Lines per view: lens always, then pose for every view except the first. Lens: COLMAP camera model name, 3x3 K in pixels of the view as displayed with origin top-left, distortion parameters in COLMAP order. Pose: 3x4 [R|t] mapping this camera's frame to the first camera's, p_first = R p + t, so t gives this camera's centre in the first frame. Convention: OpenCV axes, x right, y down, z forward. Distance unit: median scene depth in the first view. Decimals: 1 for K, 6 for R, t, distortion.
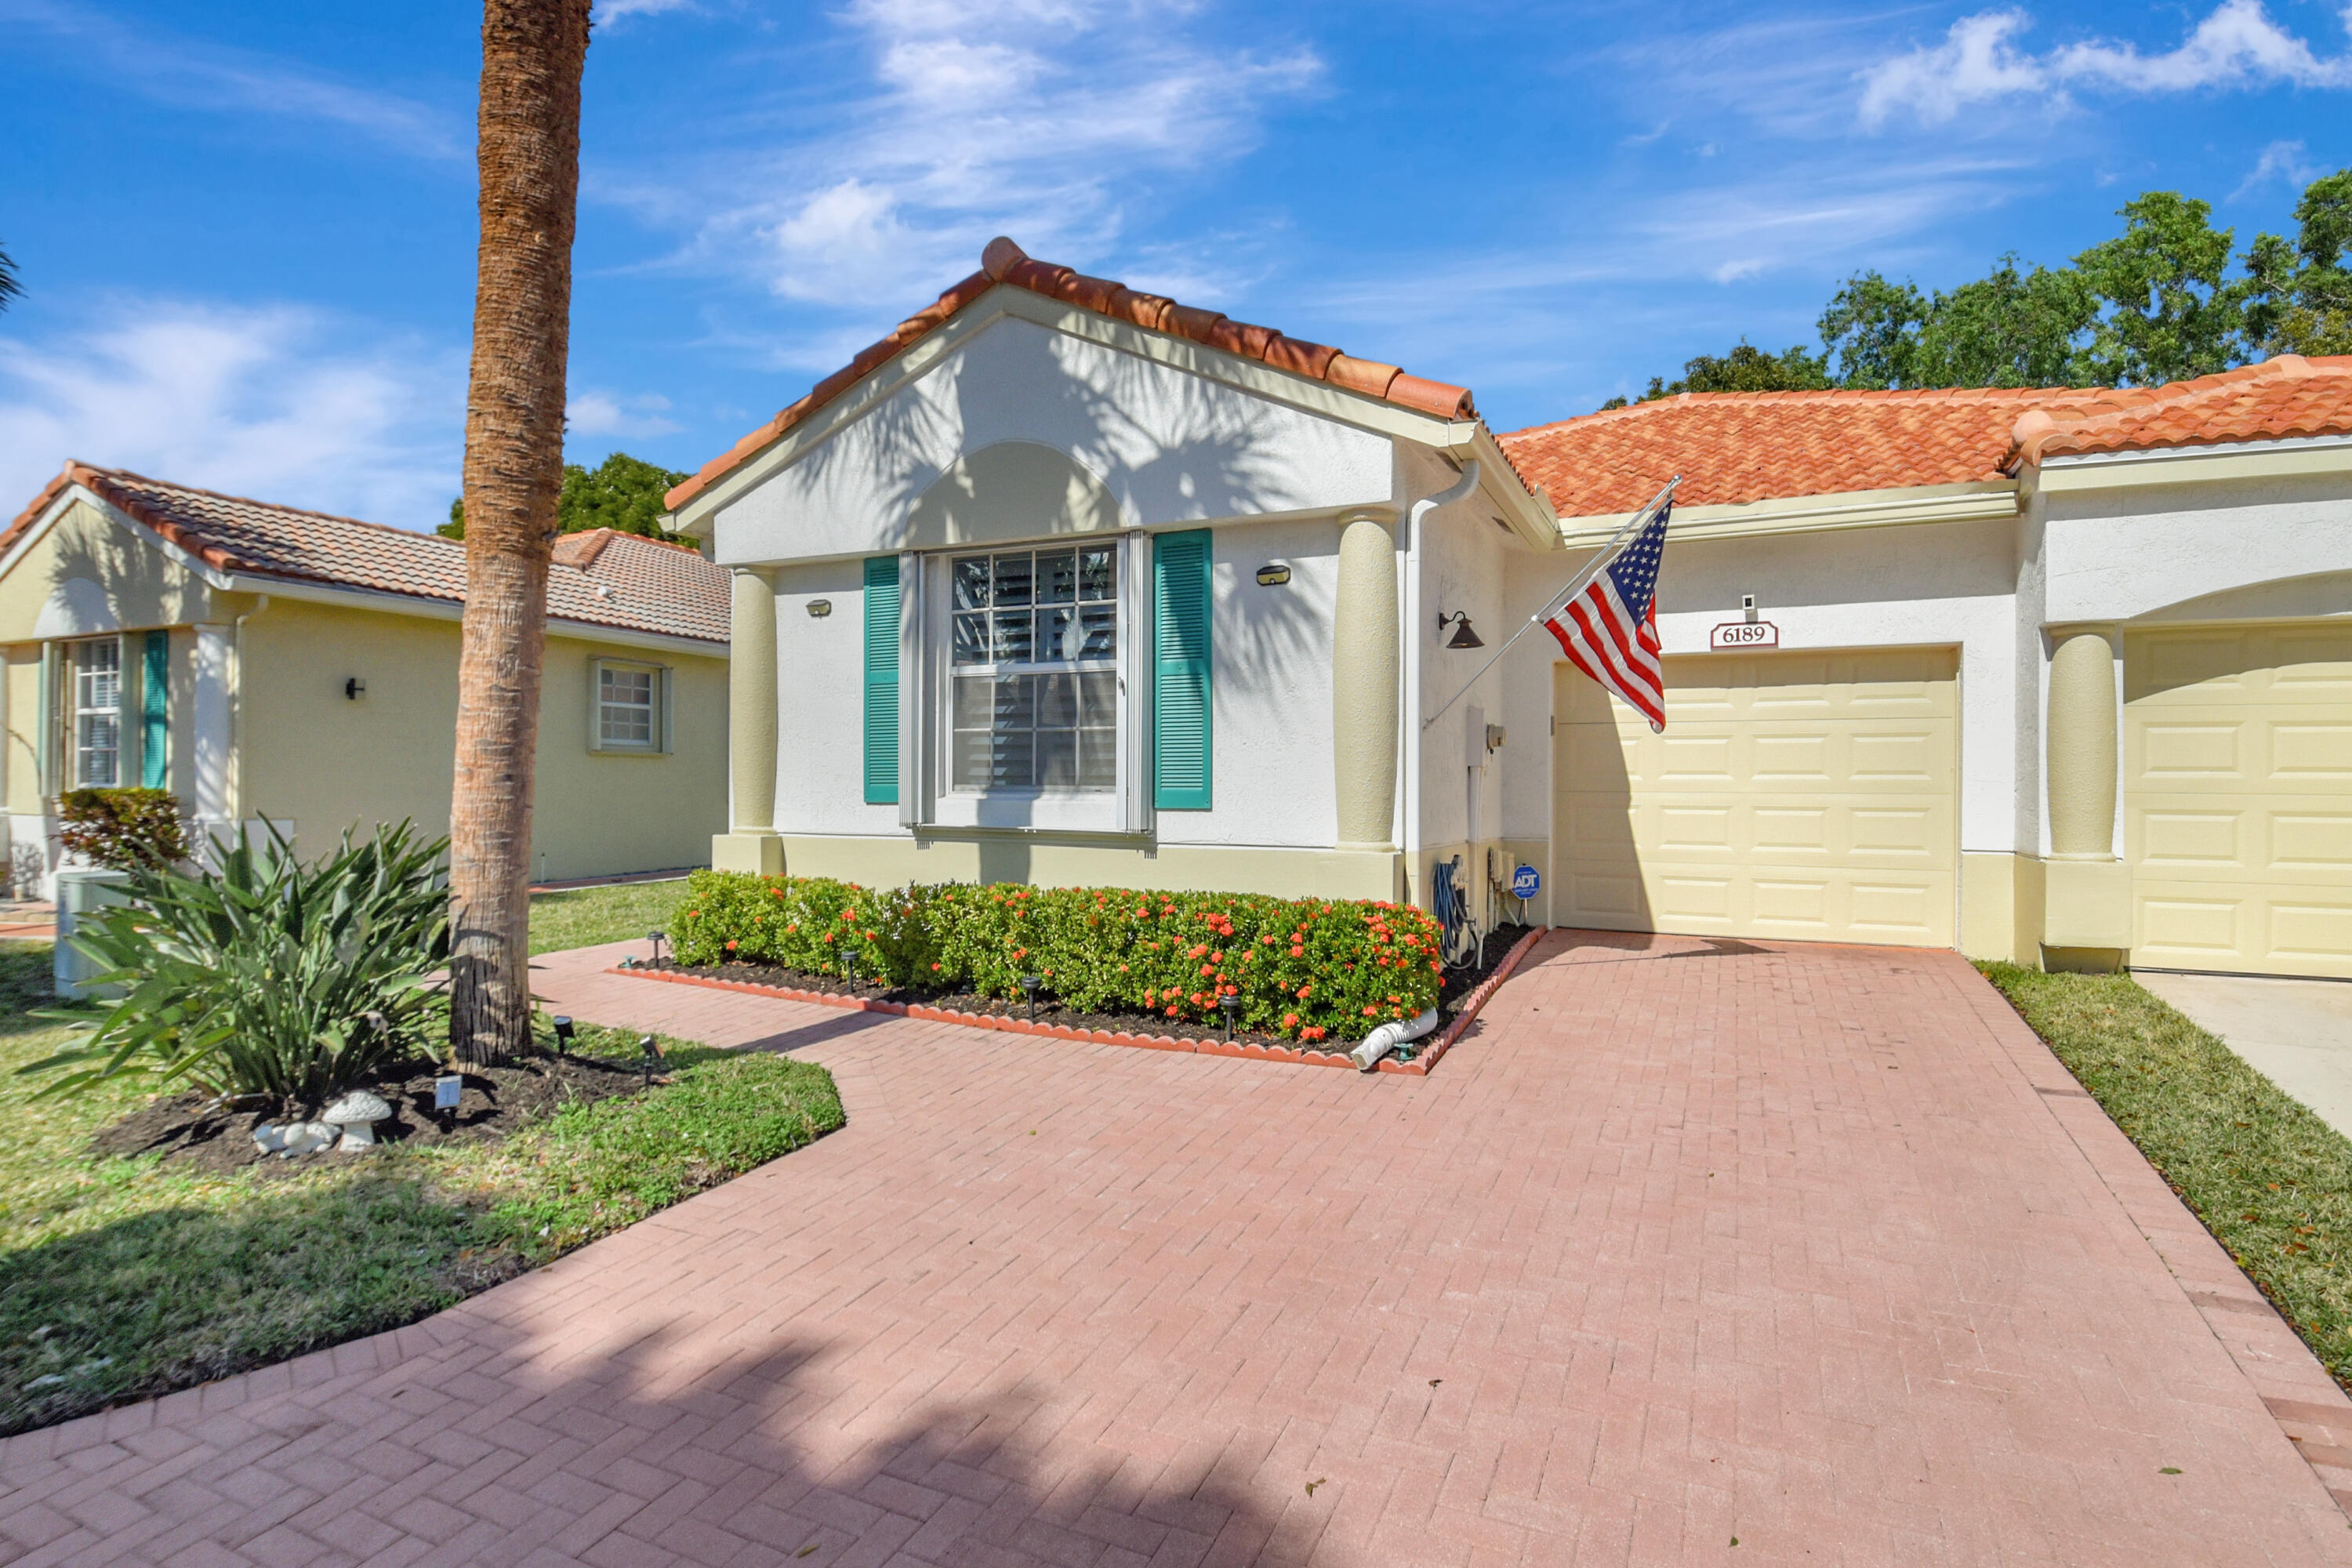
lens RADIAL K [[1259.0, 0, 1176.0], [0, 1259.0, 784.0], [0, 0, 1]] dist [0.044068, -0.054911]
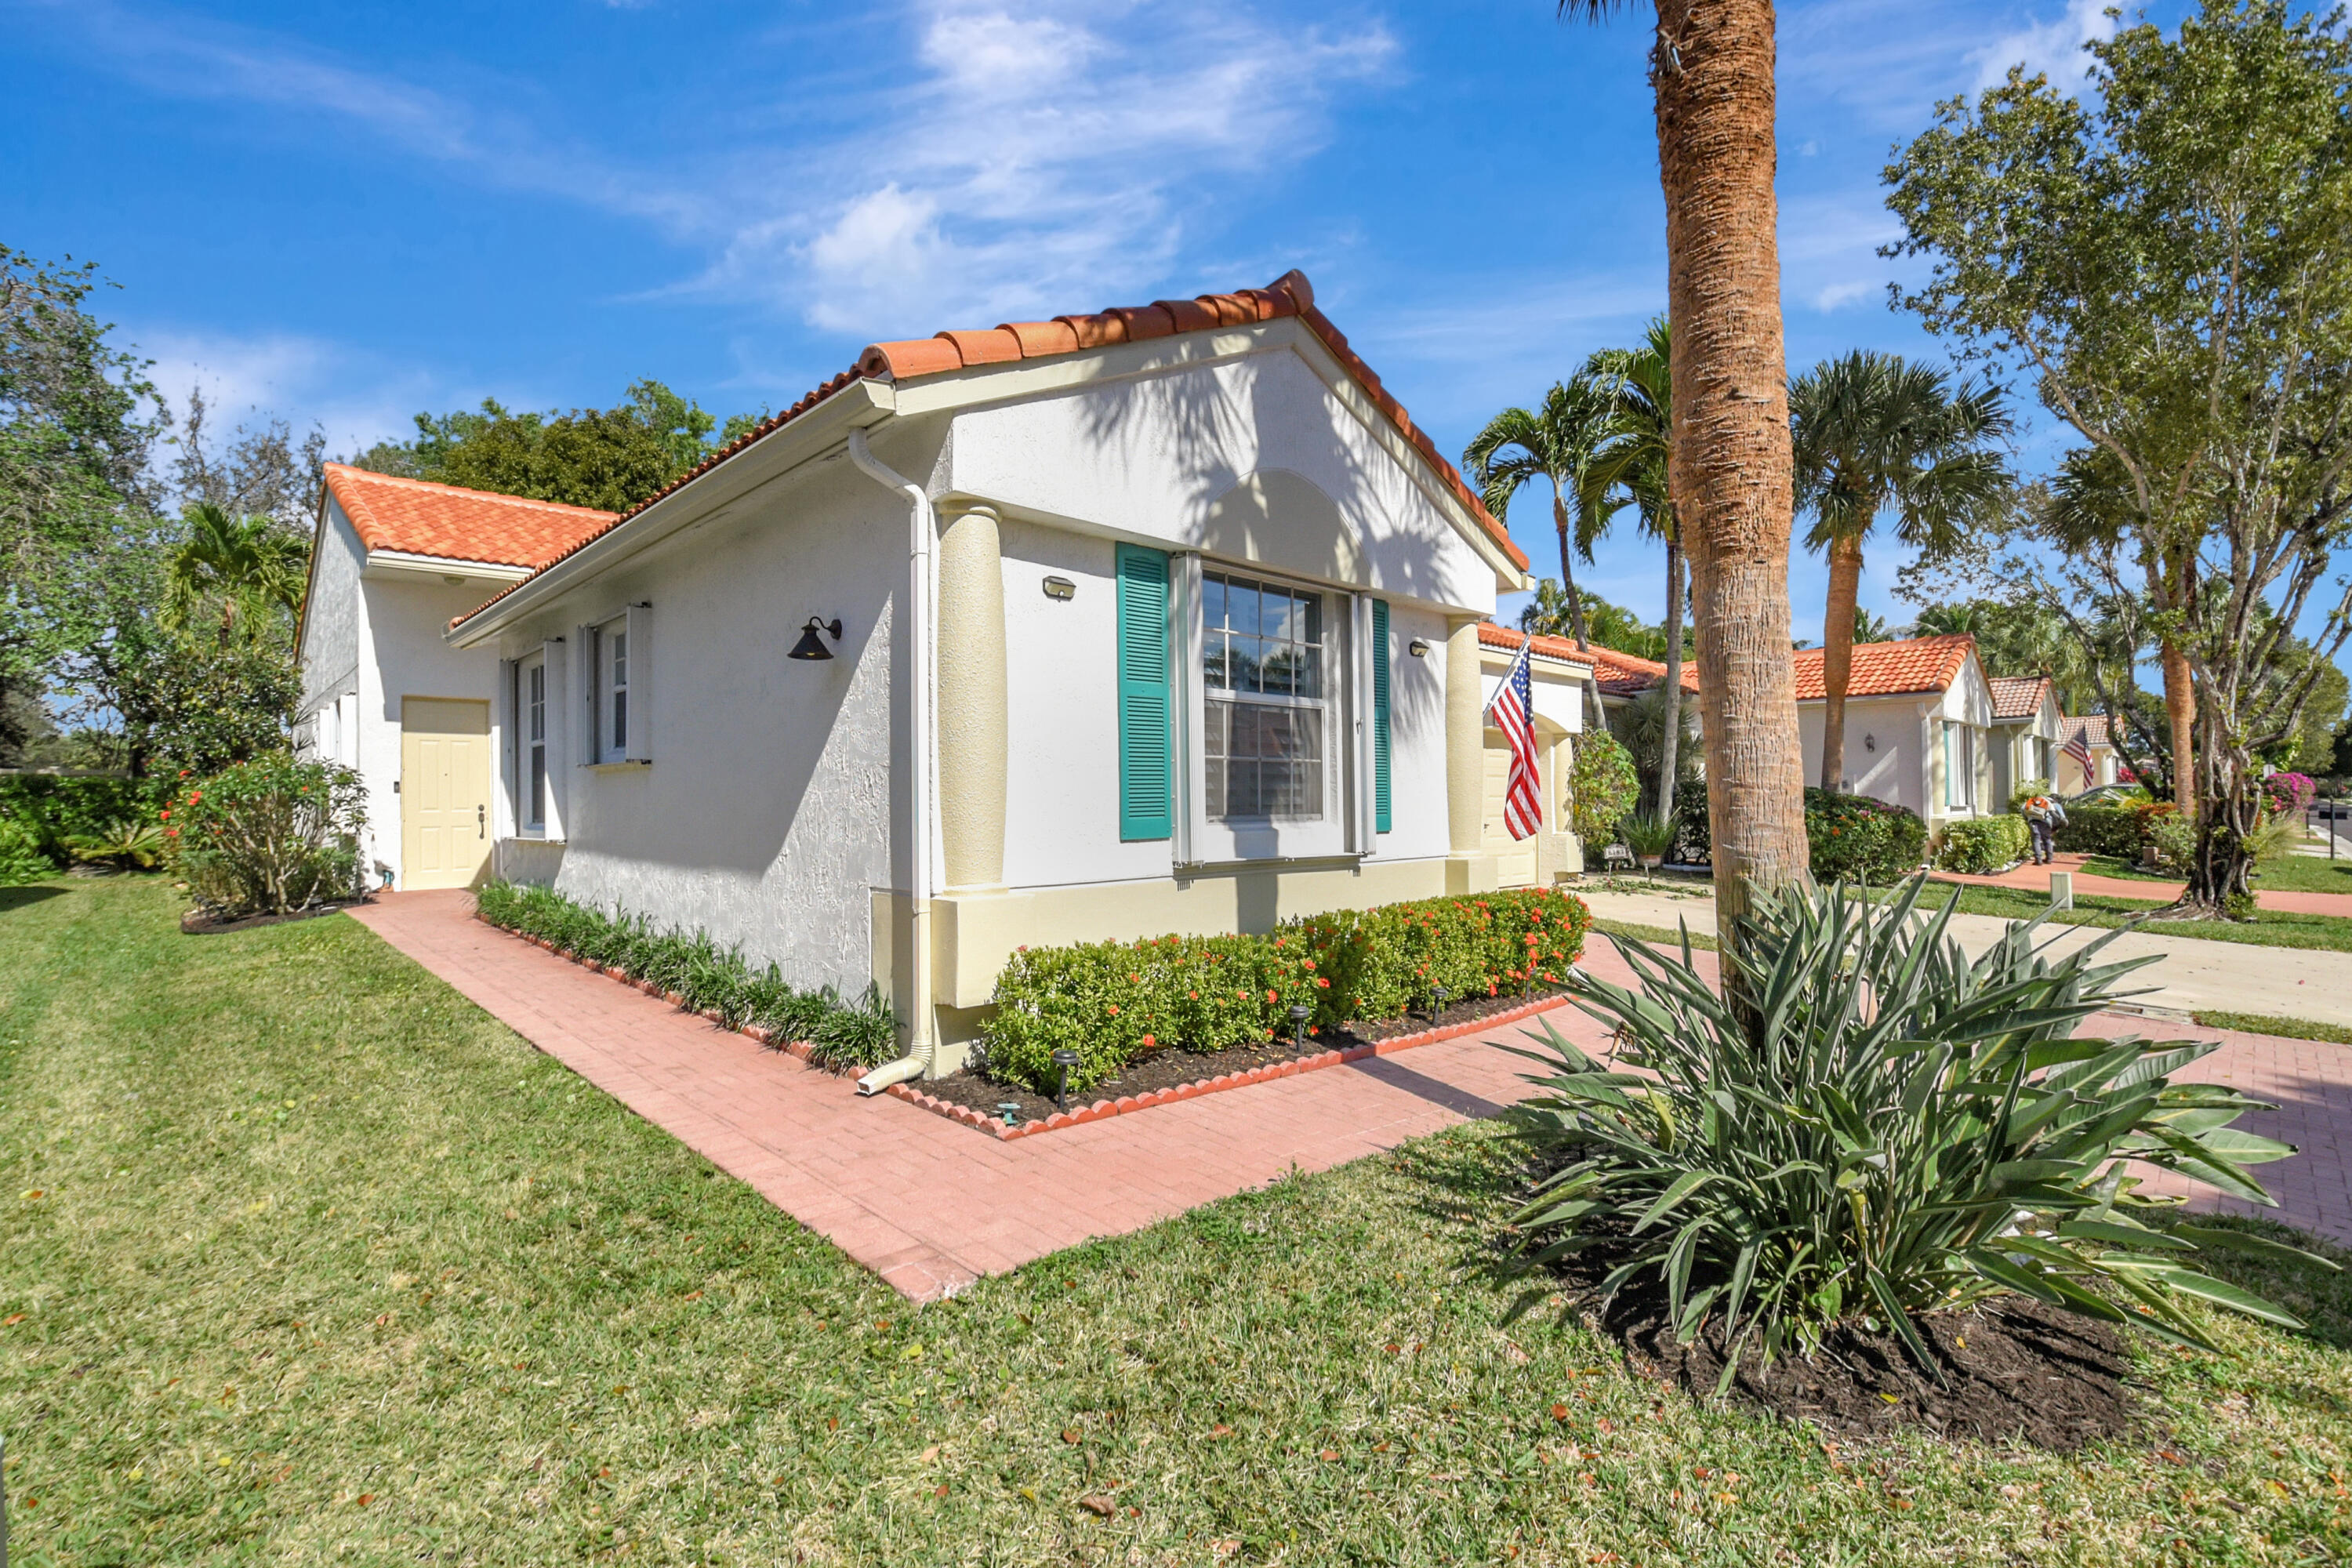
lens RADIAL K [[1082.7, 0, 1175.2], [0, 1082.7, 775.0], [0, 0, 1]] dist [0.048794, -0.044974]
pose [[0.330242, 0.016237, 0.943757, -0.962449], [0.004159, 0.999817, -0.018657, -0.015207], [-0.943887, 0.010087, 0.330114, 0.788566]]
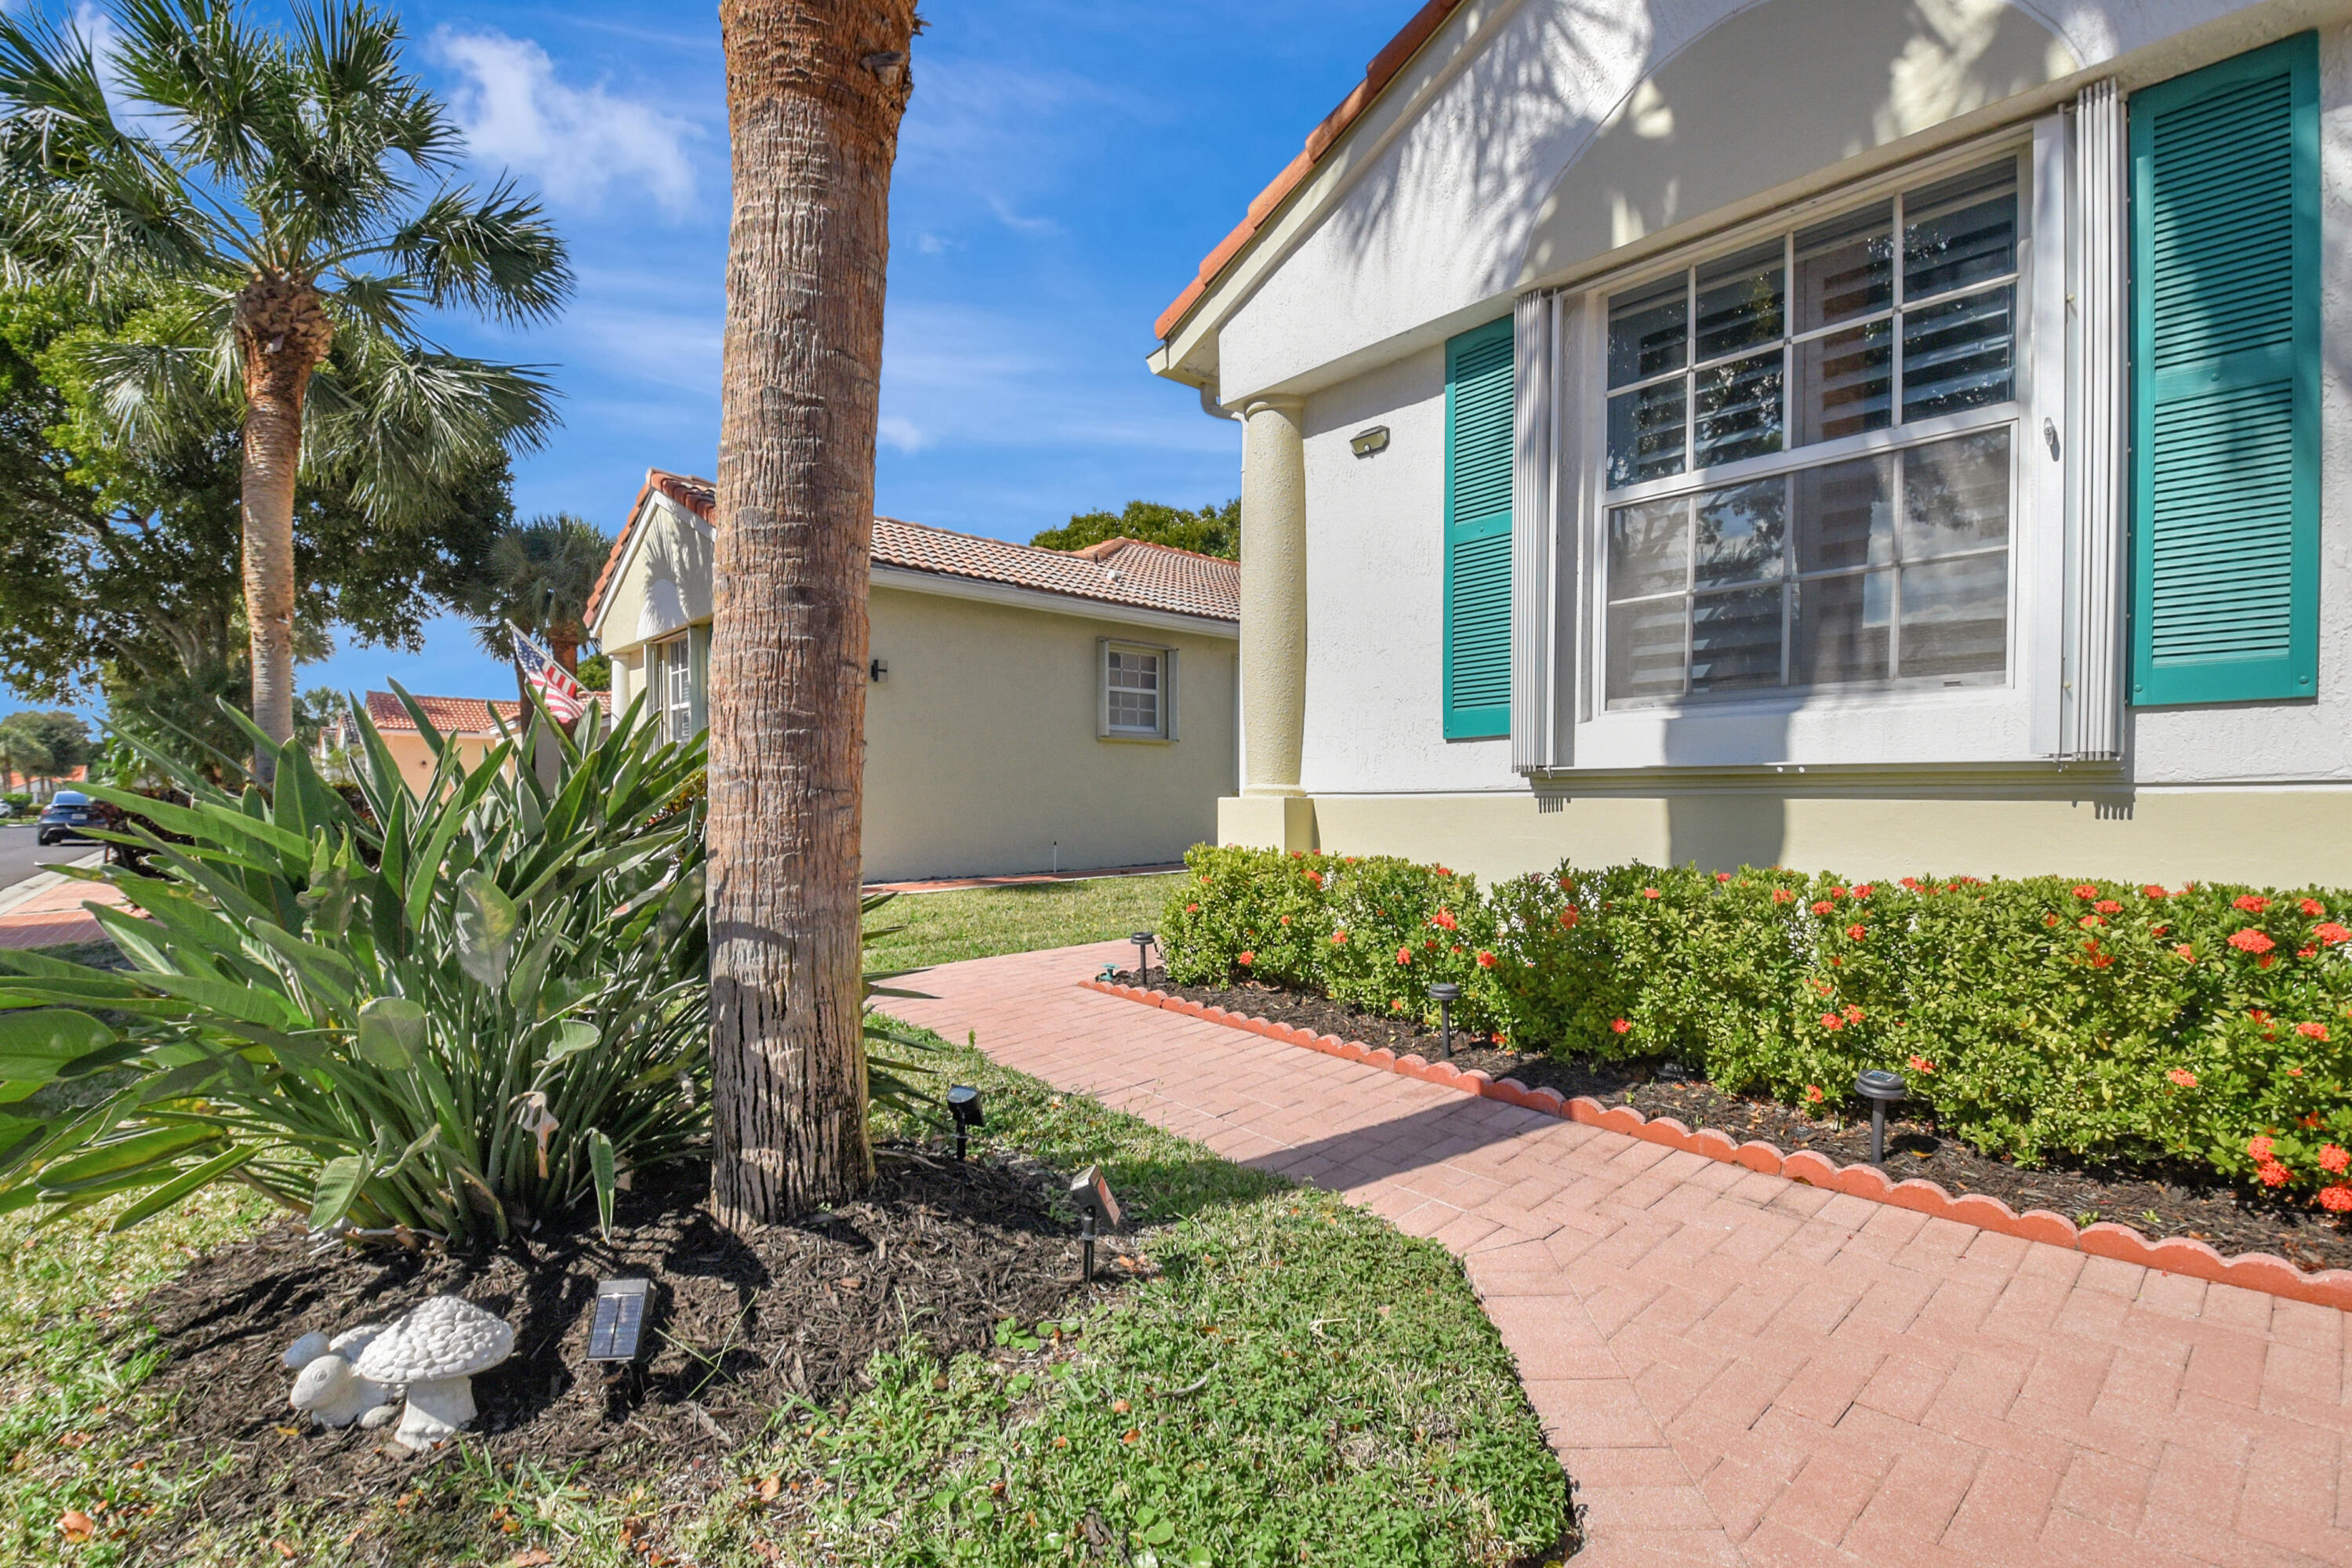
lens RADIAL K [[1119.2, 0, 1180.6], [0, 1119.2, 804.0], [0, 0, 1]] dist [0.039462, -0.037868]
pose [[0.927148, -0.003397, -0.374679, -0.173424], [0.003946, 0.999992, 0.000698, 0.049554], [0.374674, -0.002126, 0.927154, 0.473064]]
